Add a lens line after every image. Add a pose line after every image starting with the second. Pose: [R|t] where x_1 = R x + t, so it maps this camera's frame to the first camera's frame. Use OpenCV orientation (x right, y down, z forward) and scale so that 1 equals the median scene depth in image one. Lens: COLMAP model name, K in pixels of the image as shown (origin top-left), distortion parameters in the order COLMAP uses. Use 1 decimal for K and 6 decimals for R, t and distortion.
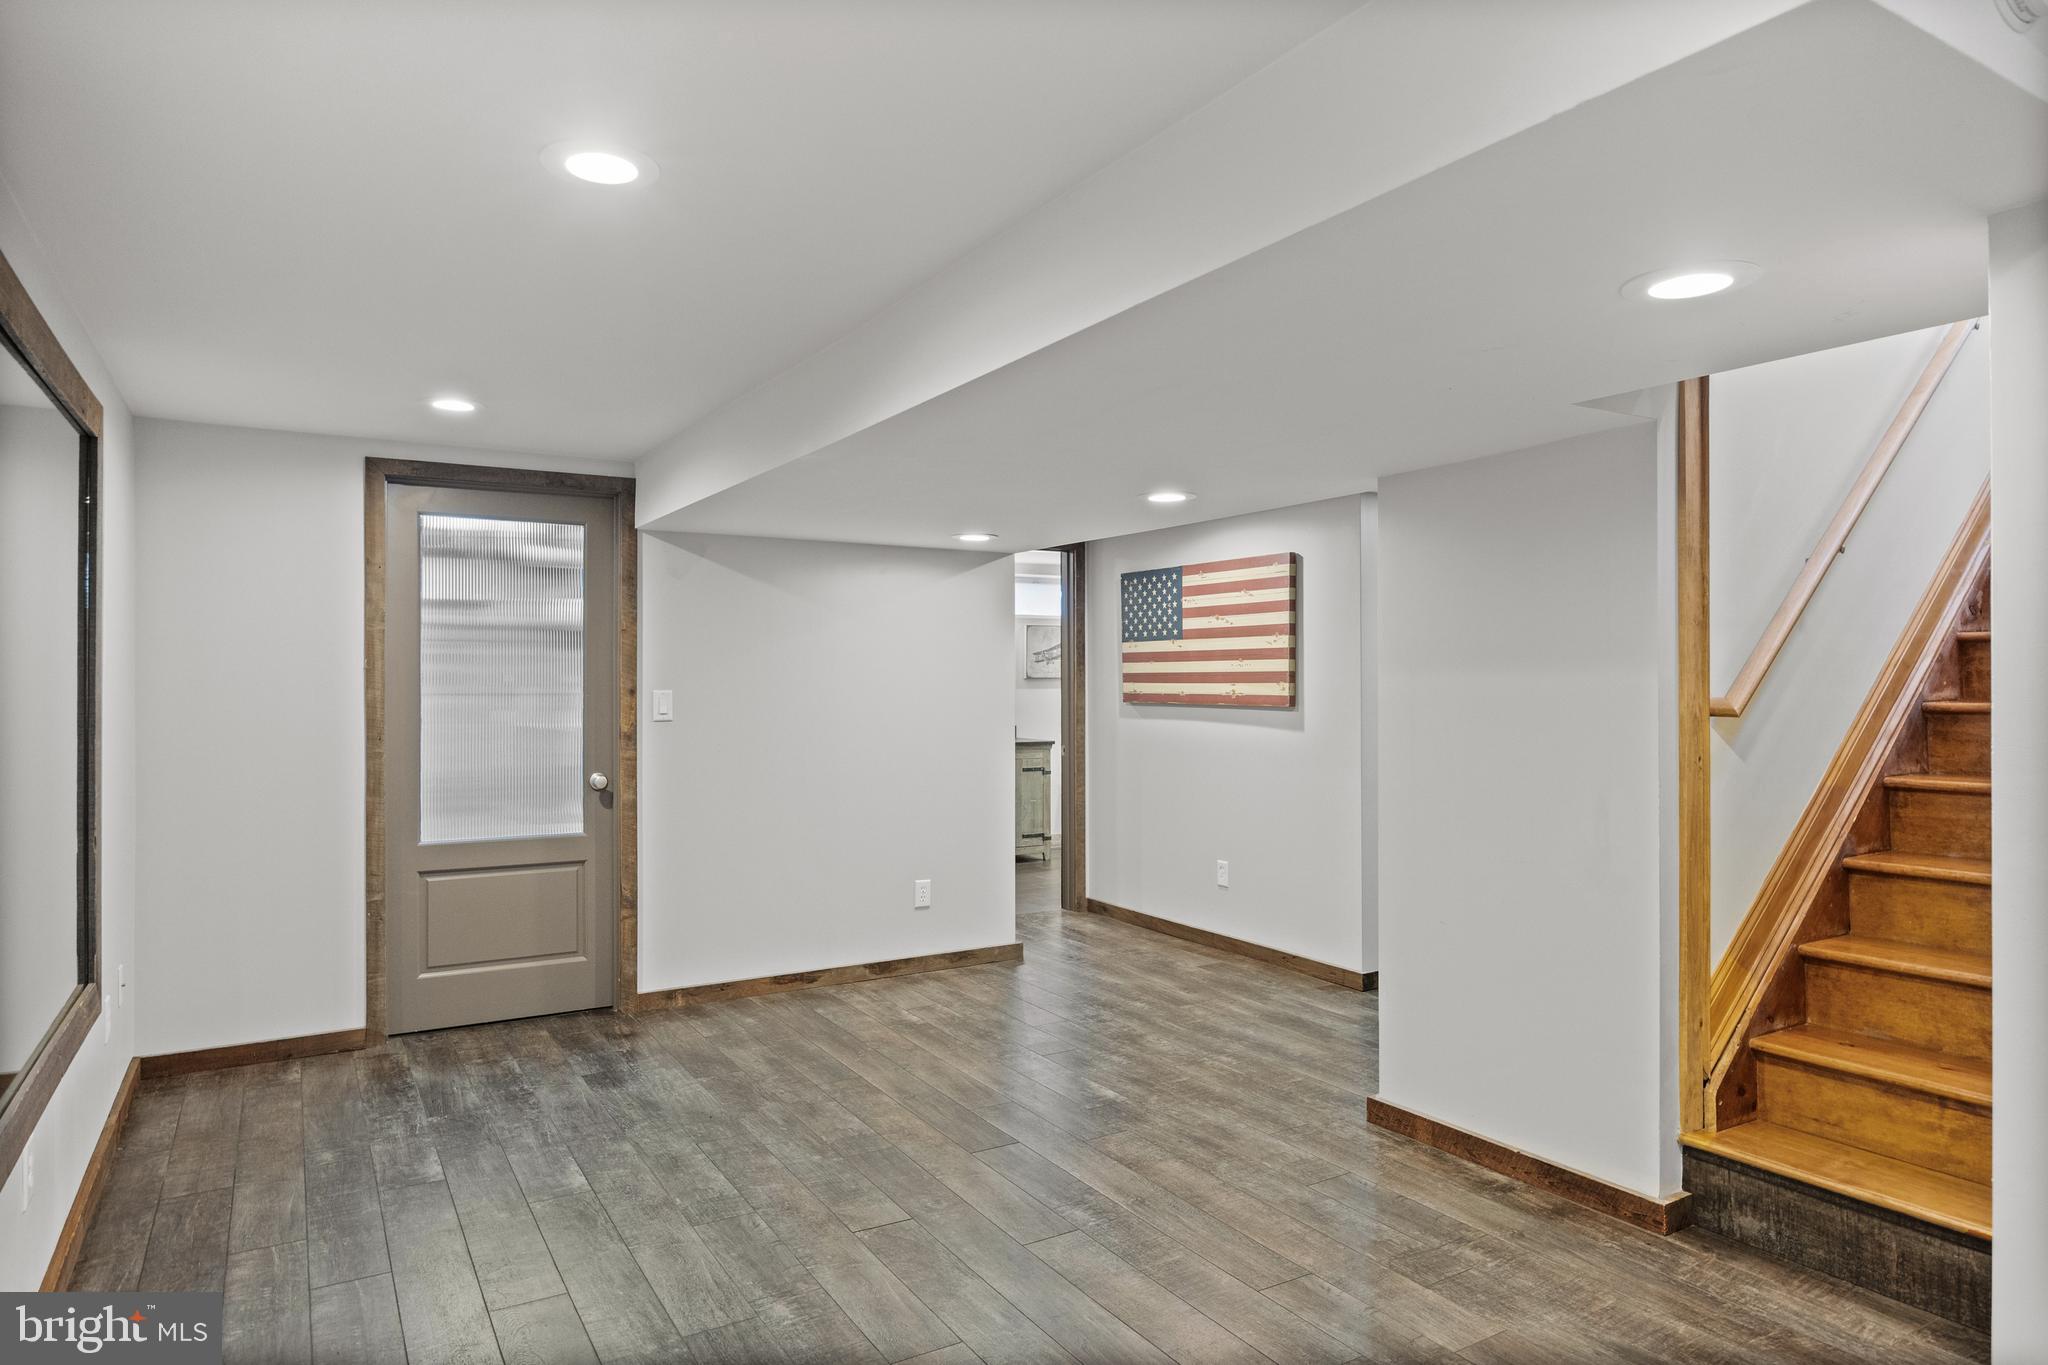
lens RADIAL K [[1245.6, 0, 1030.3], [0, 1245.6, 679.1], [0, 0, 1]] dist [-0.003277, -0.001485]
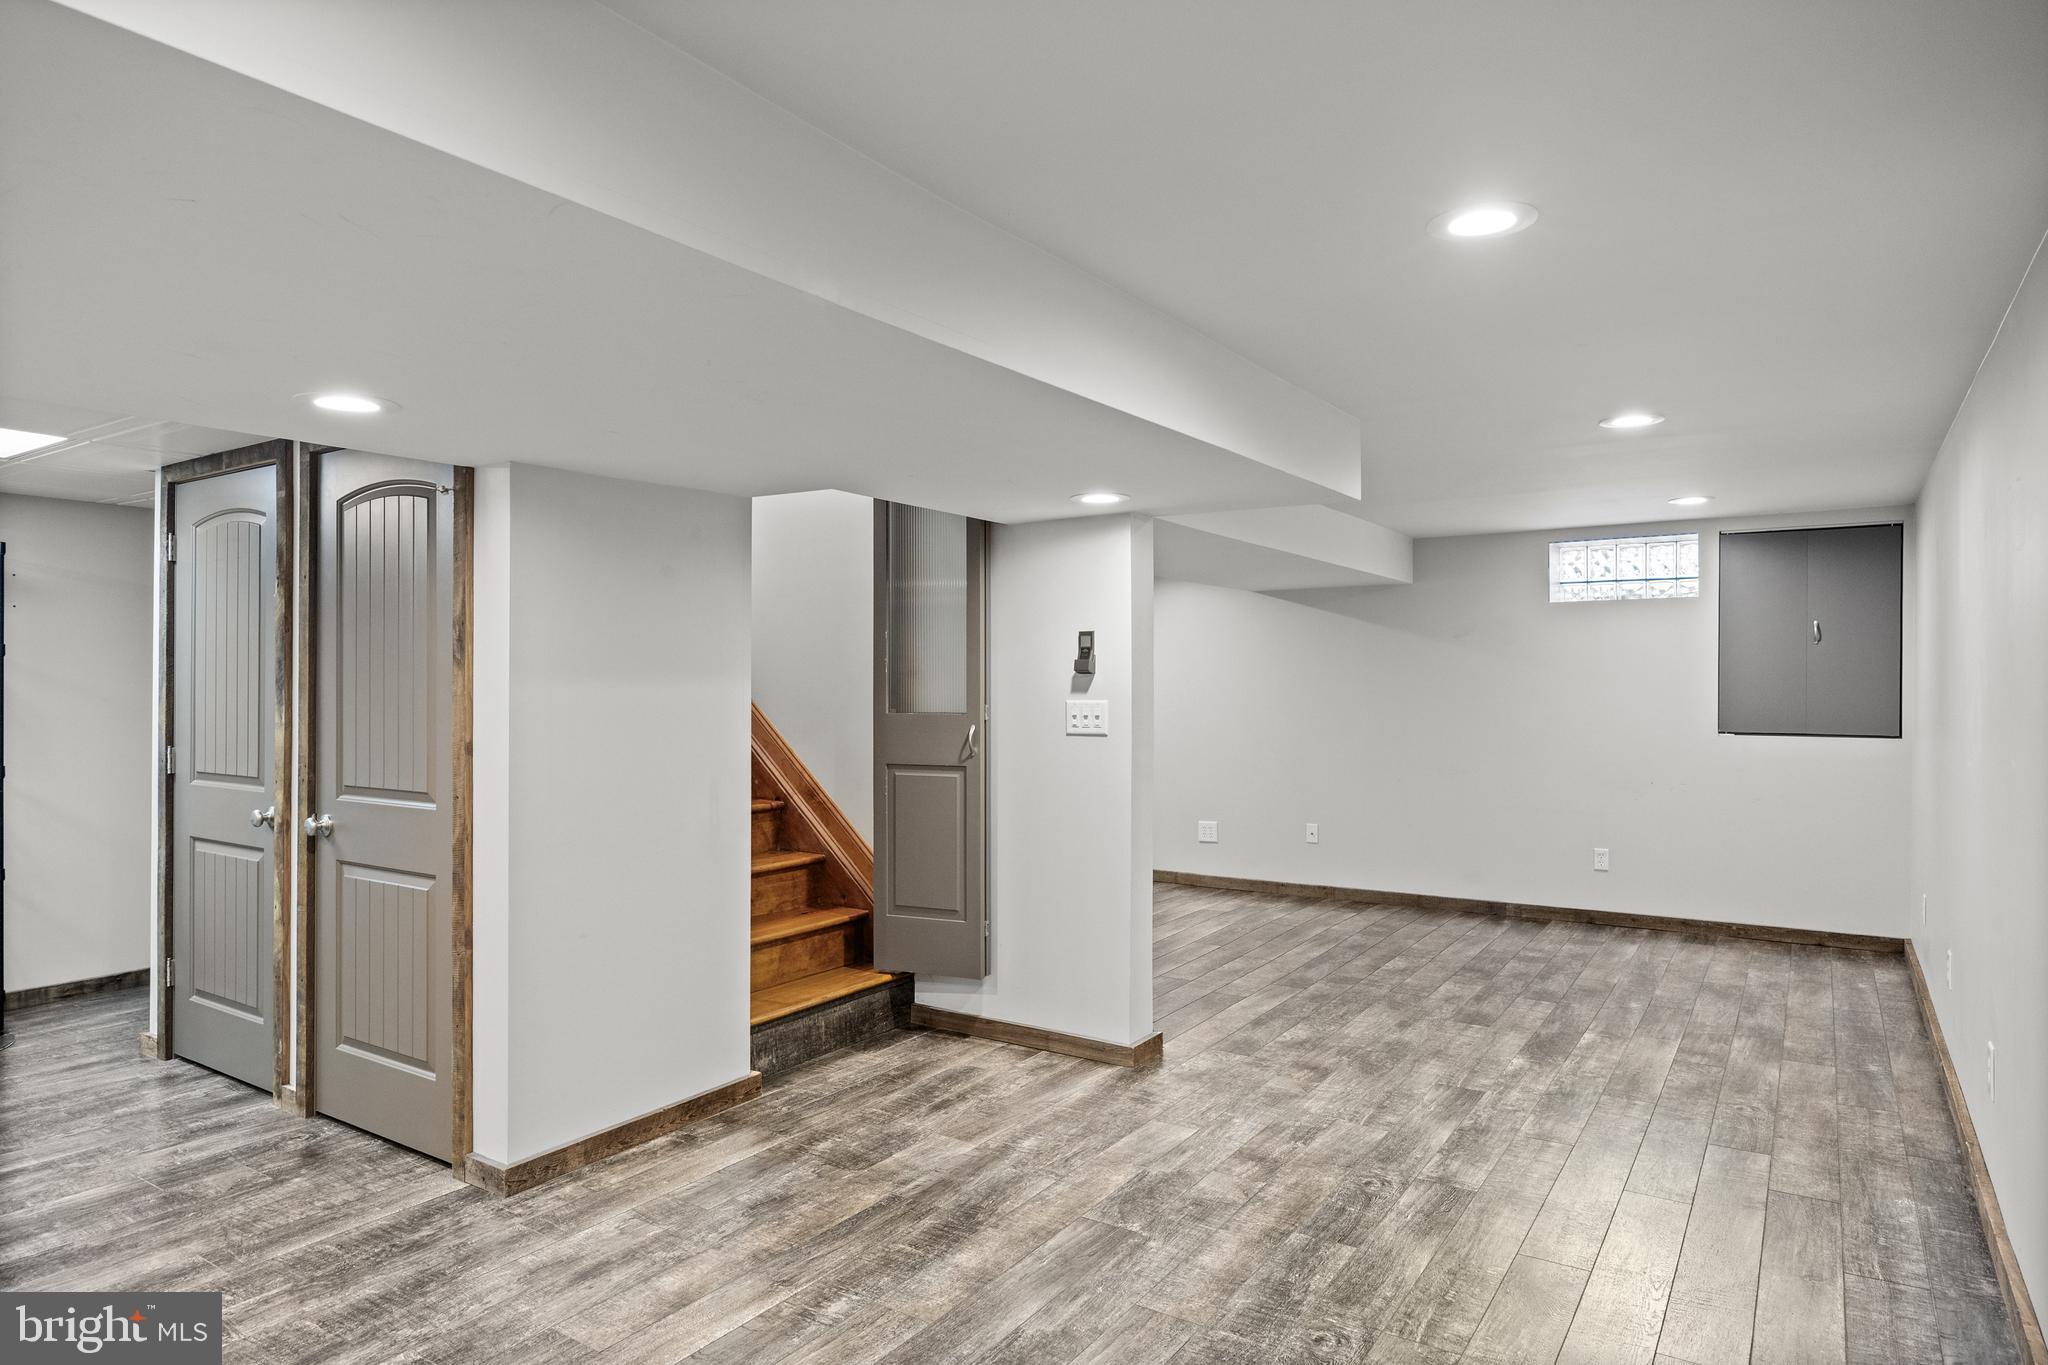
lens RADIAL K [[1218.2, 0, 1025.2], [0, 1218.2, 687.9], [0, 0, 1]] dist [0.002161, 0.000088]
pose [[-0.441322, 0.004326, 0.897338, -0.772076], [-0.002055, 0.999981, -0.005832, 0.007220], [-0.897346, -0.004417, -0.441305, 1.252847]]
